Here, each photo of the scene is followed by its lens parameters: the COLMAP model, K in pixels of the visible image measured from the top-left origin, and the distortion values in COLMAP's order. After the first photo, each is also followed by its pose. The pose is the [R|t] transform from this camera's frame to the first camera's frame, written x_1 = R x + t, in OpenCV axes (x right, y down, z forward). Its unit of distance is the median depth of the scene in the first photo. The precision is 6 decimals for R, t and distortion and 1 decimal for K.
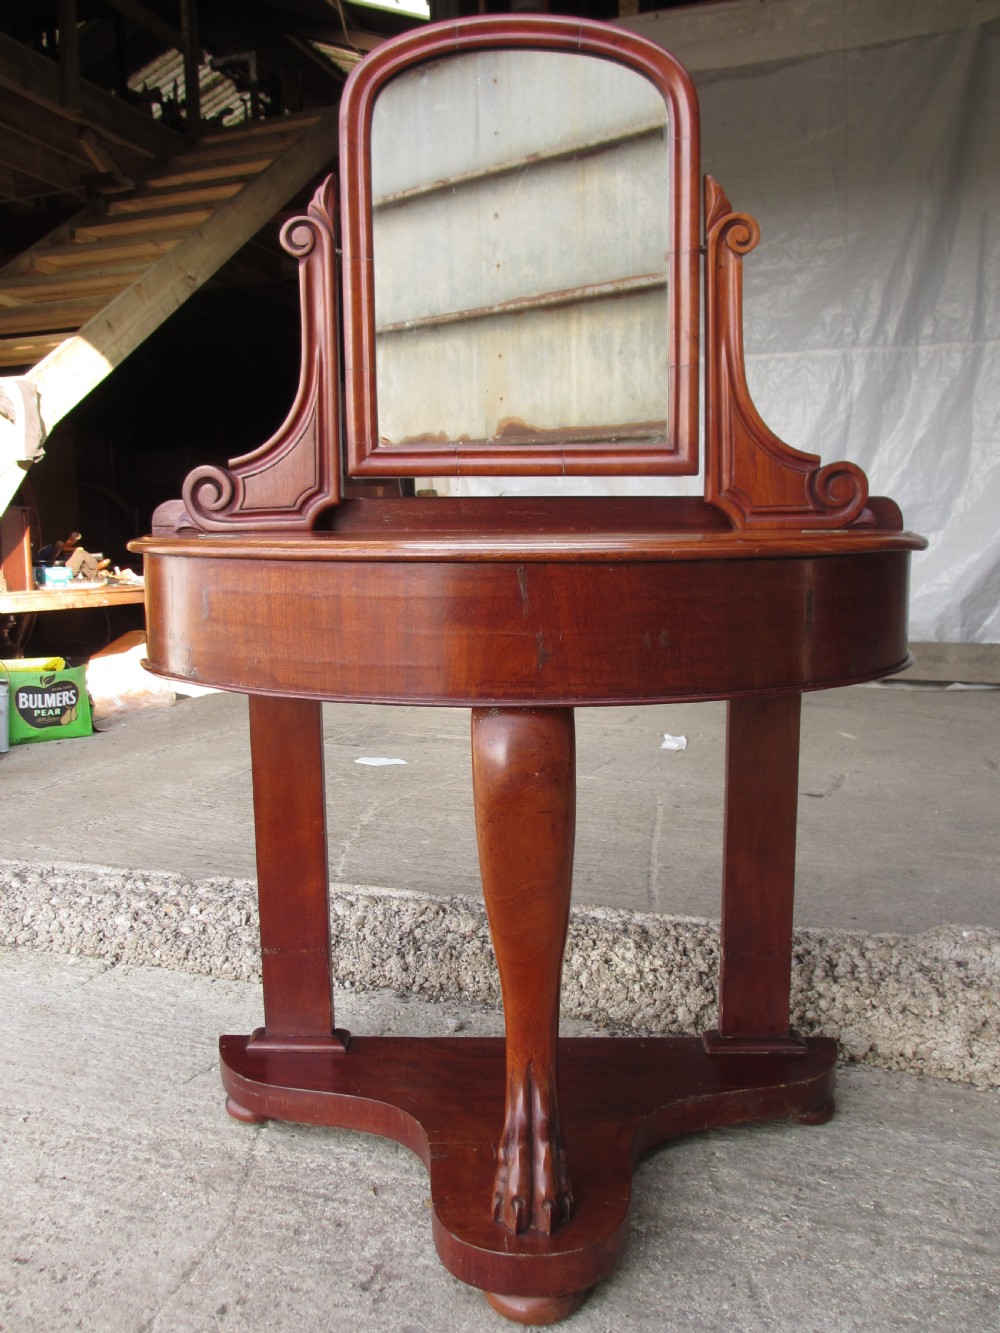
lens RADIAL K [[1114.9, 0, 494.9], [0, 1114.9, 658.5], [0, 0, 1]] dist [-0.052985, 0.015885]
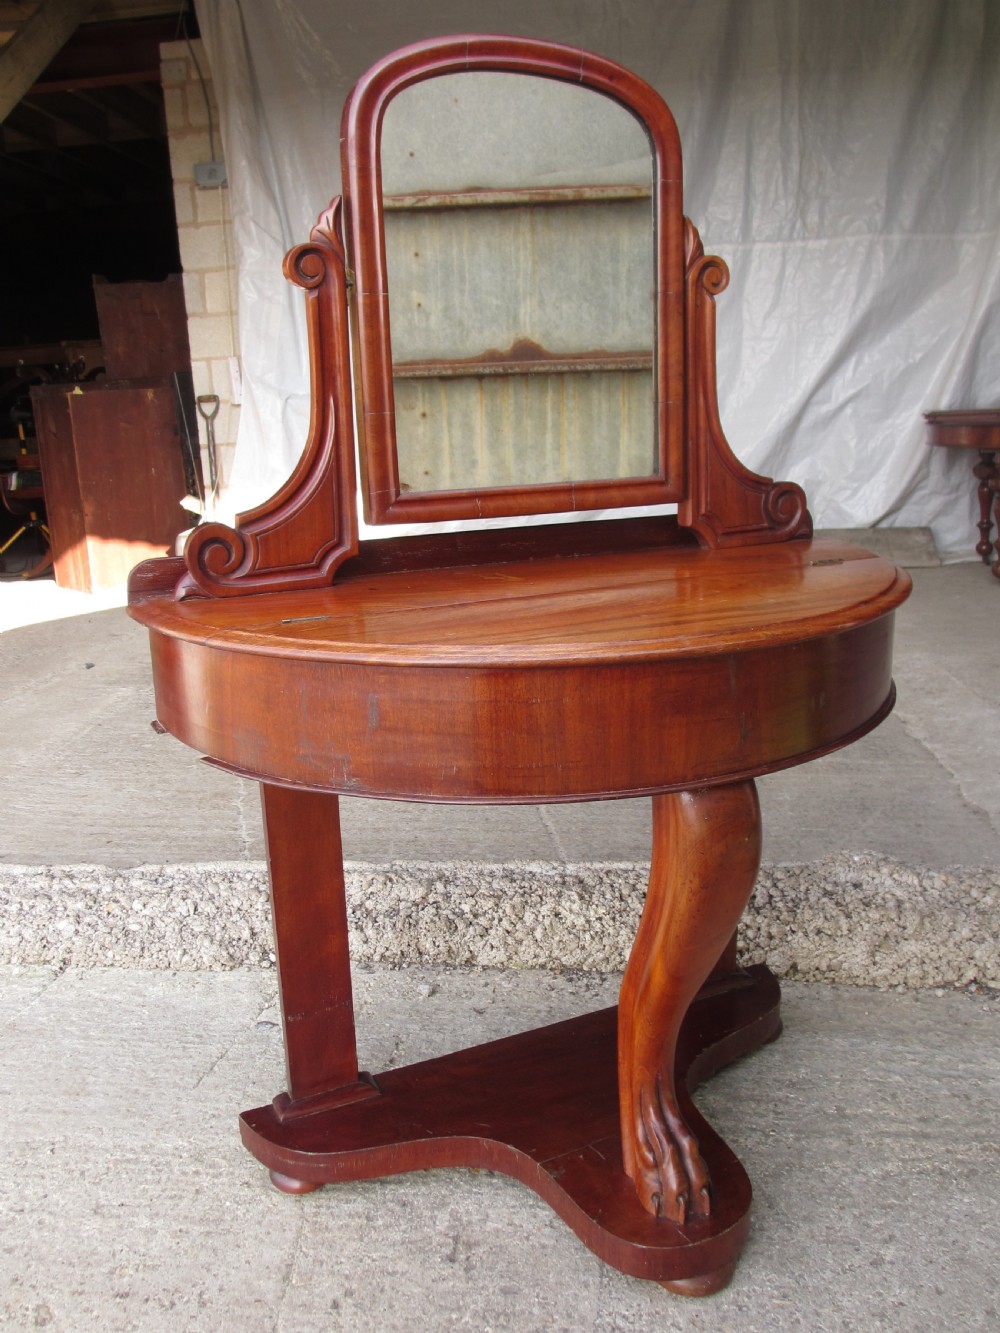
lens RADIAL K [[1114.9, 0, 493.1], [0, 1114.9, 659.8], [0, 0, 1]] dist [-0.052985, 0.015885]
pose [[0.972996, -0.076200, 0.217882, -0.180942], [0.049857, 0.991035, 0.123950, -0.118925], [-0.225374, -0.109740, 0.968072, -0.030004]]
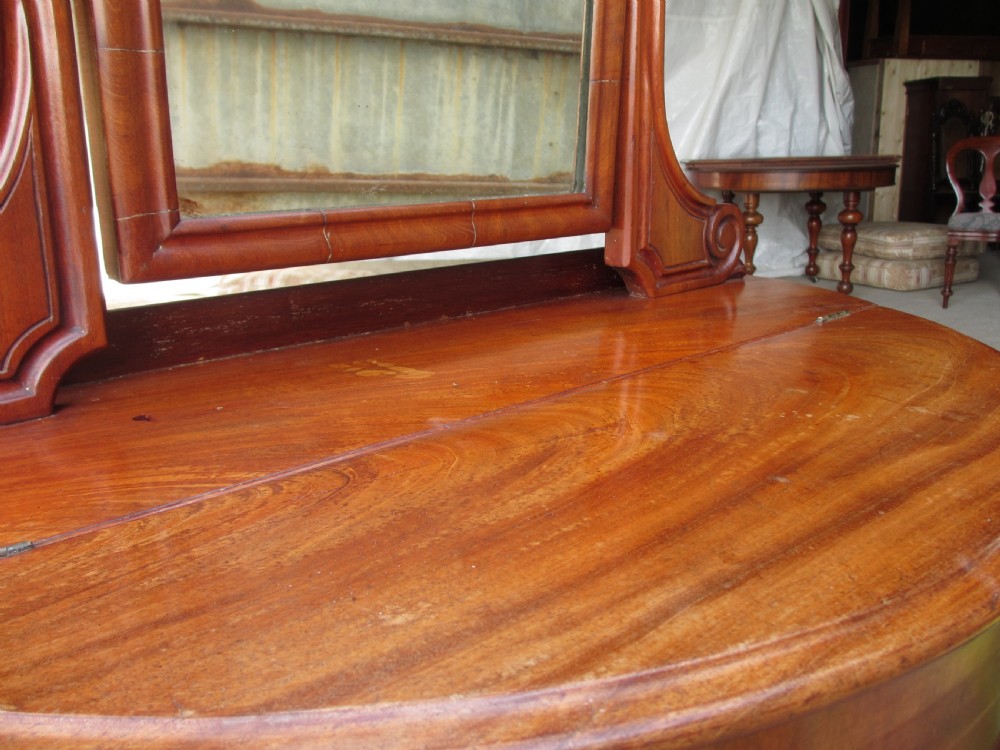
lens RADIAL K [[836.4, 0, 505.5], [0, 836.4, 377.1], [0, 0, 1]] dist [-0.052985, 0.015885]
pose [[0.899378, -0.109230, 0.423306, -0.112964], [0.043582, 0.985861, 0.161796, -0.119618], [-0.434994, -0.127068, 0.891423, 0.404990]]
